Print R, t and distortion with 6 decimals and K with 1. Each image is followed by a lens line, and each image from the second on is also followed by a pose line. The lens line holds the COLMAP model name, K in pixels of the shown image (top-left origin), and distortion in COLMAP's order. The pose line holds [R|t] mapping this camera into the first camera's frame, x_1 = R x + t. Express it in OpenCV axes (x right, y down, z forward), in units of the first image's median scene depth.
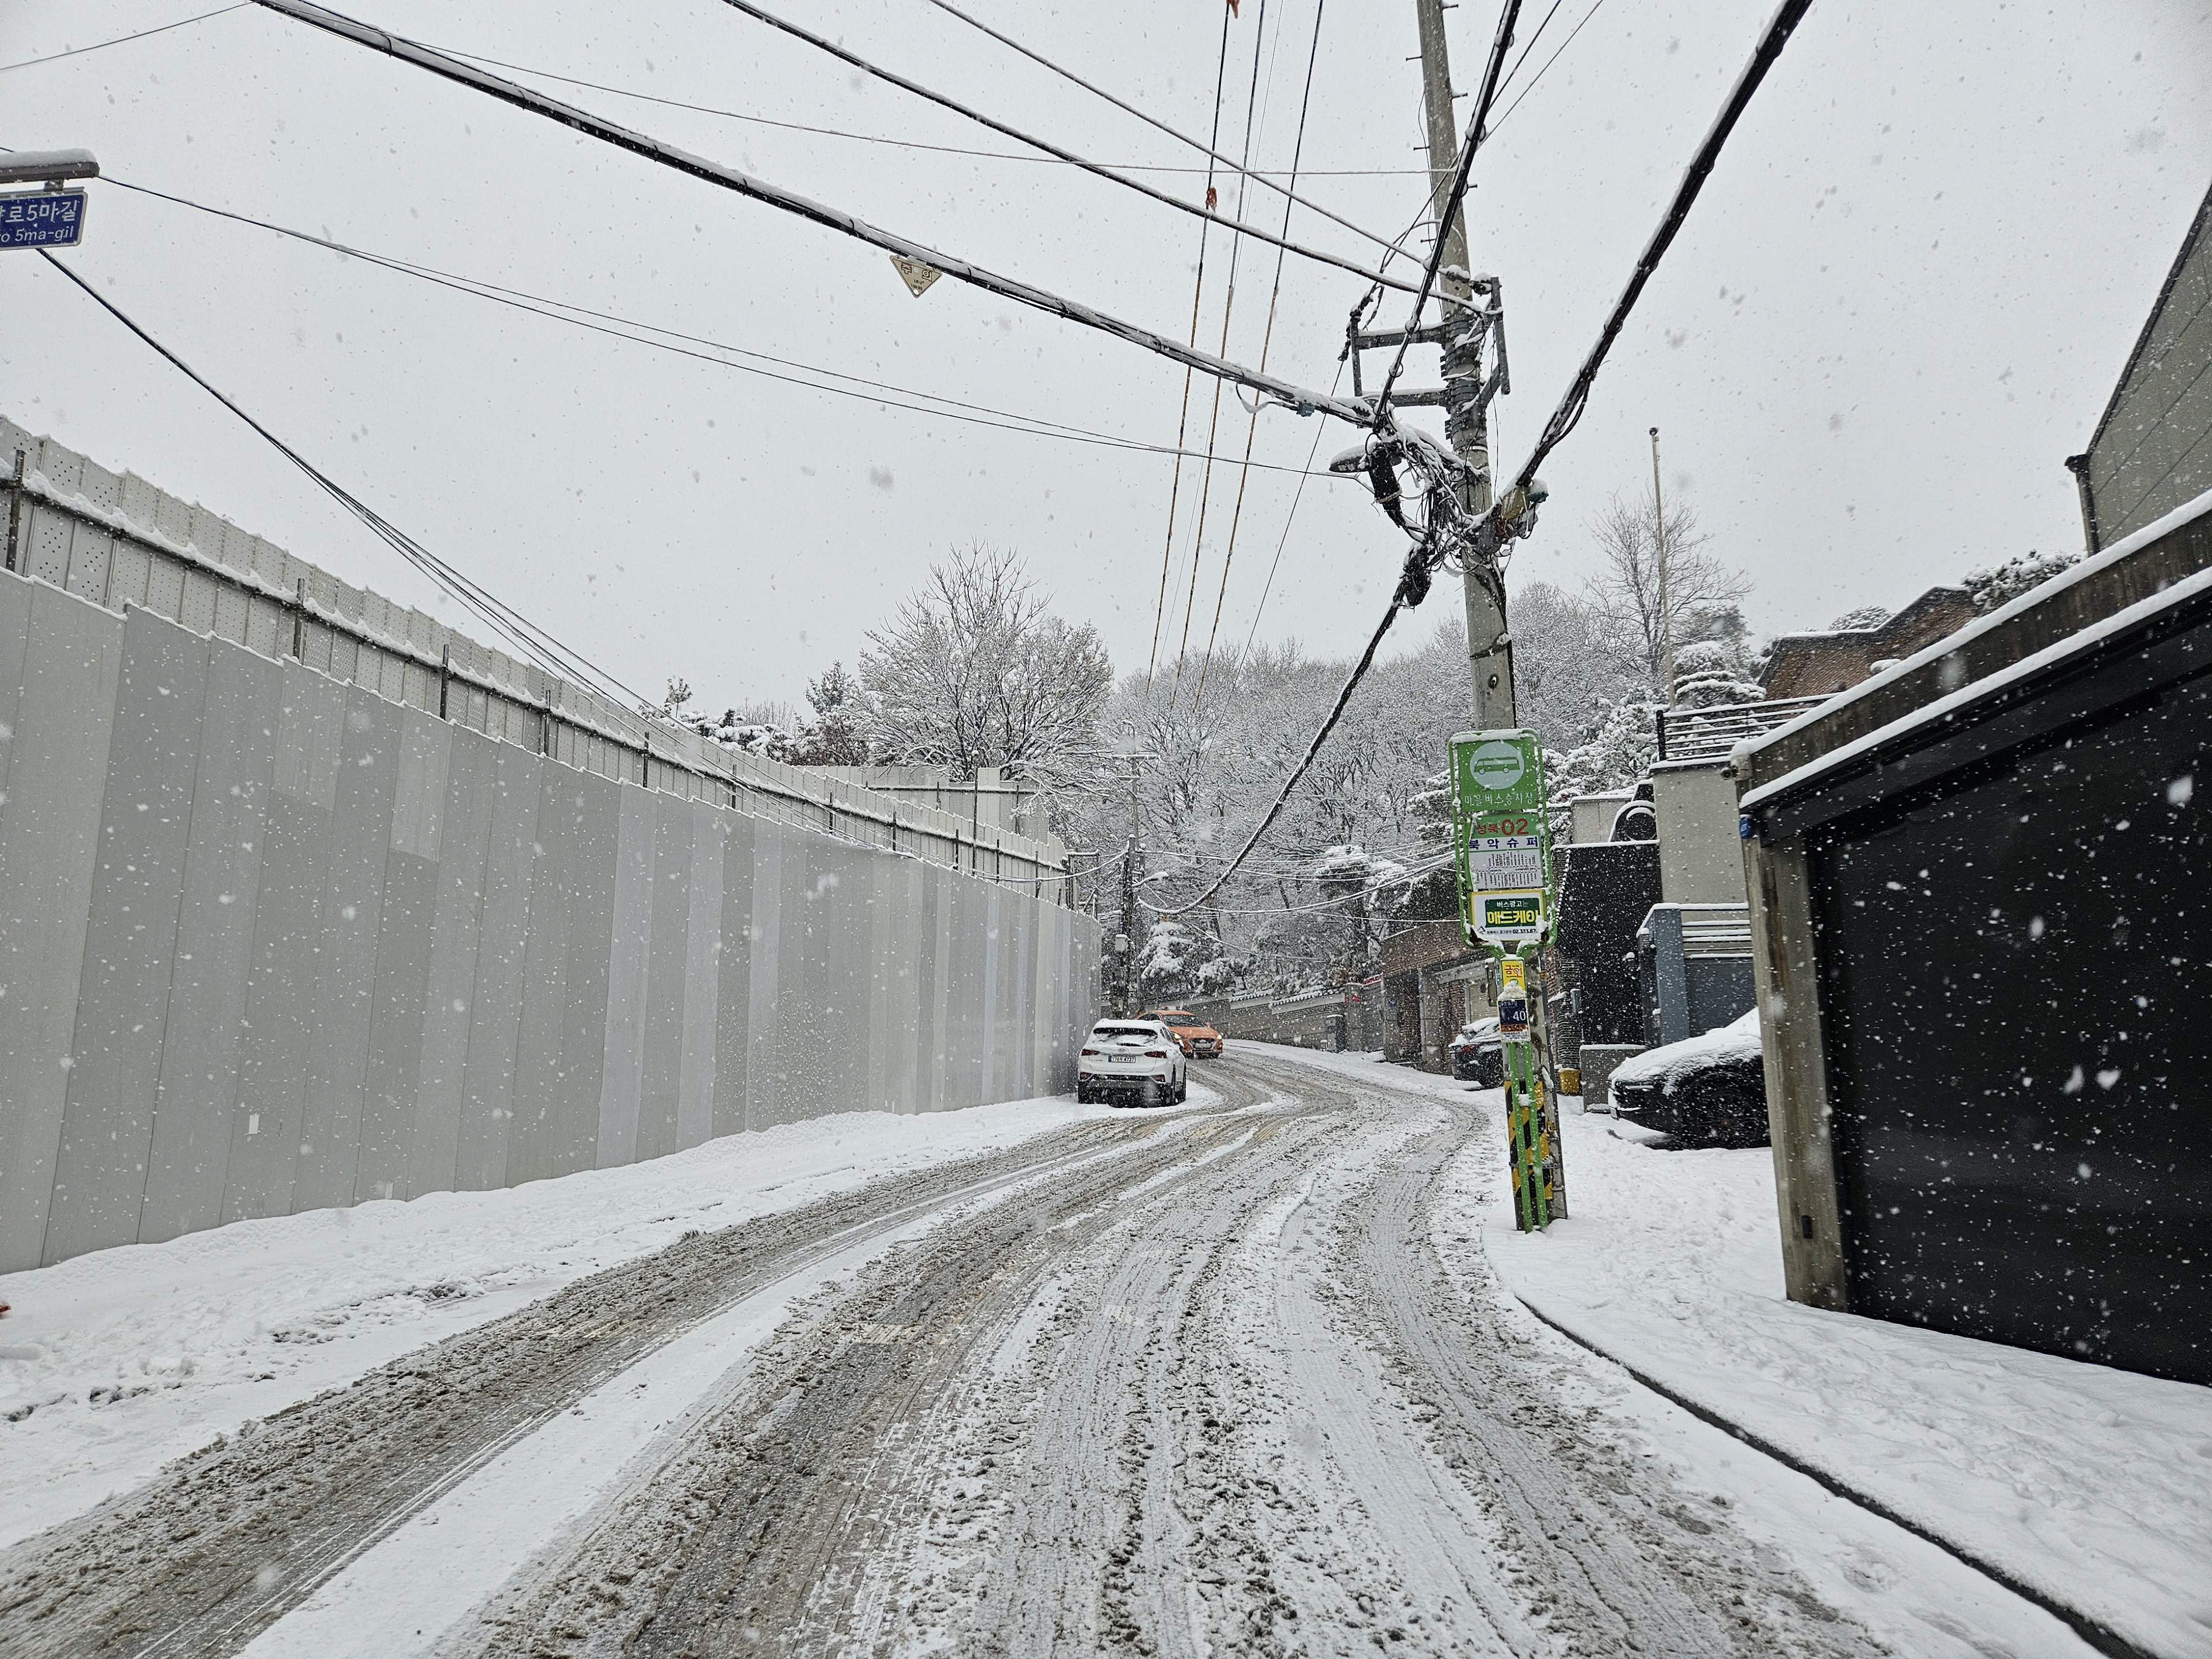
lens RADIAL K [[1470.1, 0, 1105.3], [0, 1470.1, 825.1], [0, 0, 1]] dist [-0.003018, -0.001097]
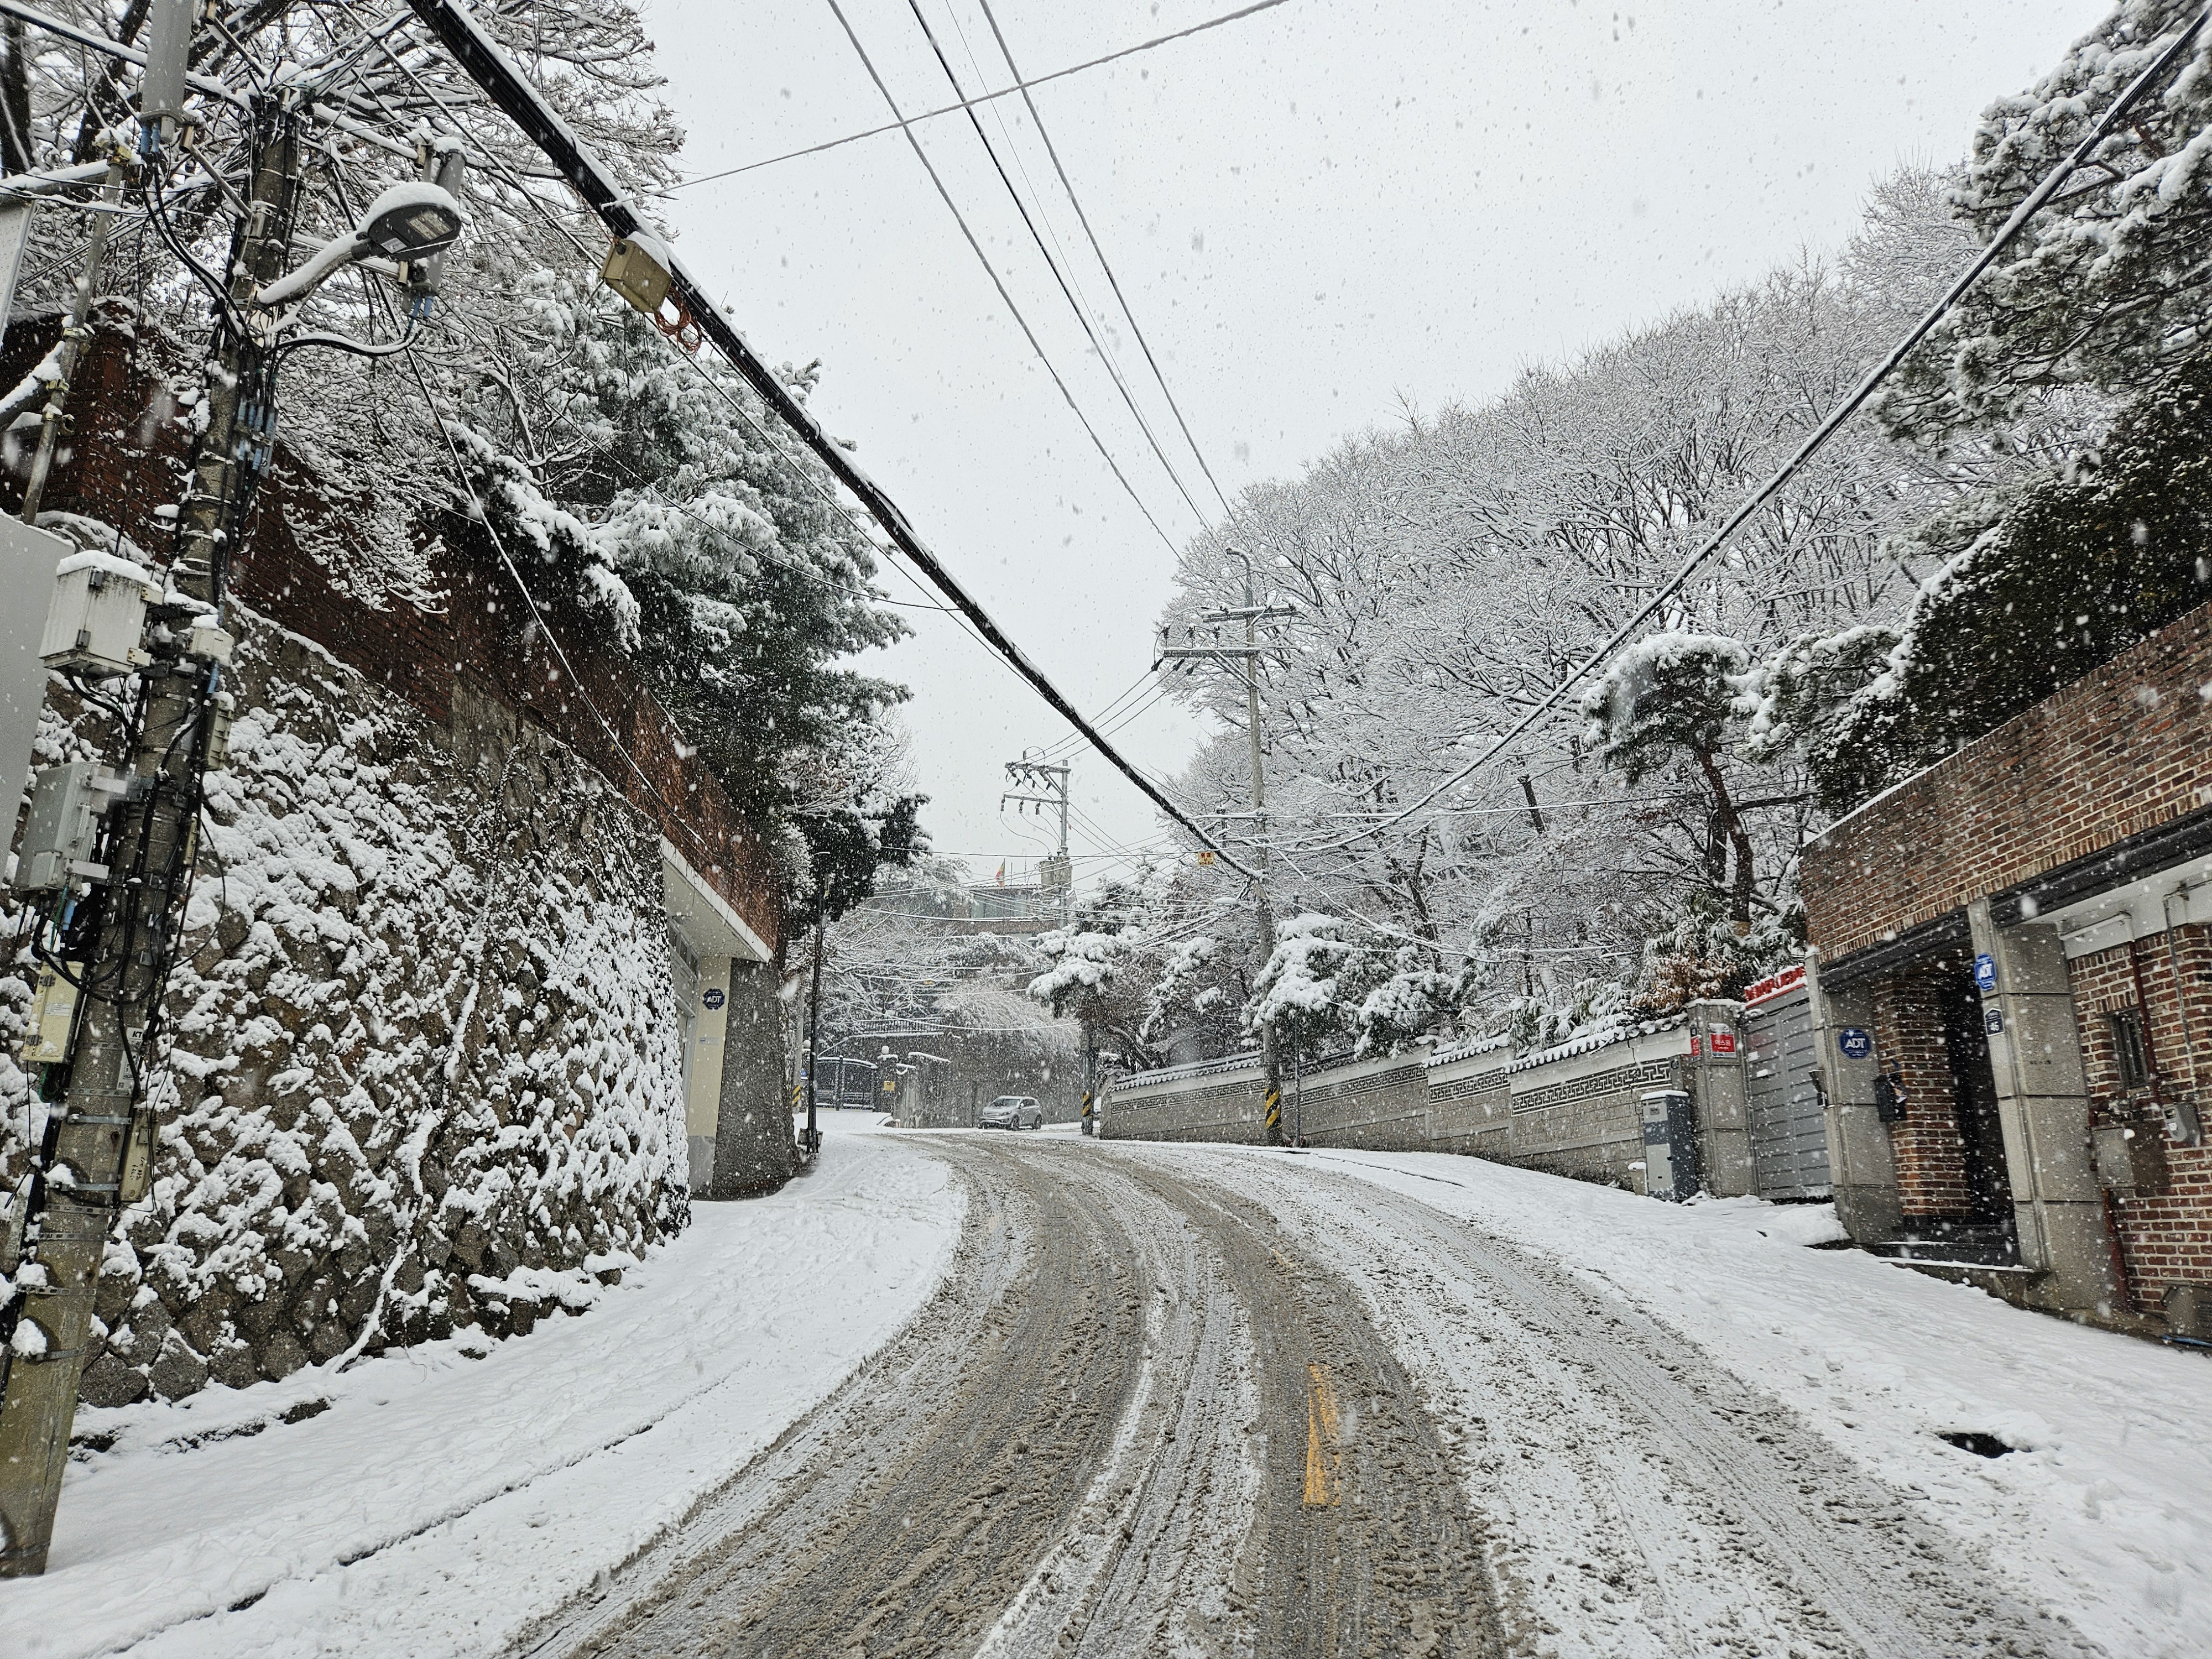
lens RADIAL K [[1470.1, 0, 1106.2], [0, 1470.1, 829.6], [0, 0, 1]] dist [-0.003018, -0.001097]
pose [[0.975595, -0.062158, -0.210595, 0.091853], [0.050945, 0.997000, -0.058265, 0.070995], [0.213585, 0.046115, 0.975835, 0.553101]]
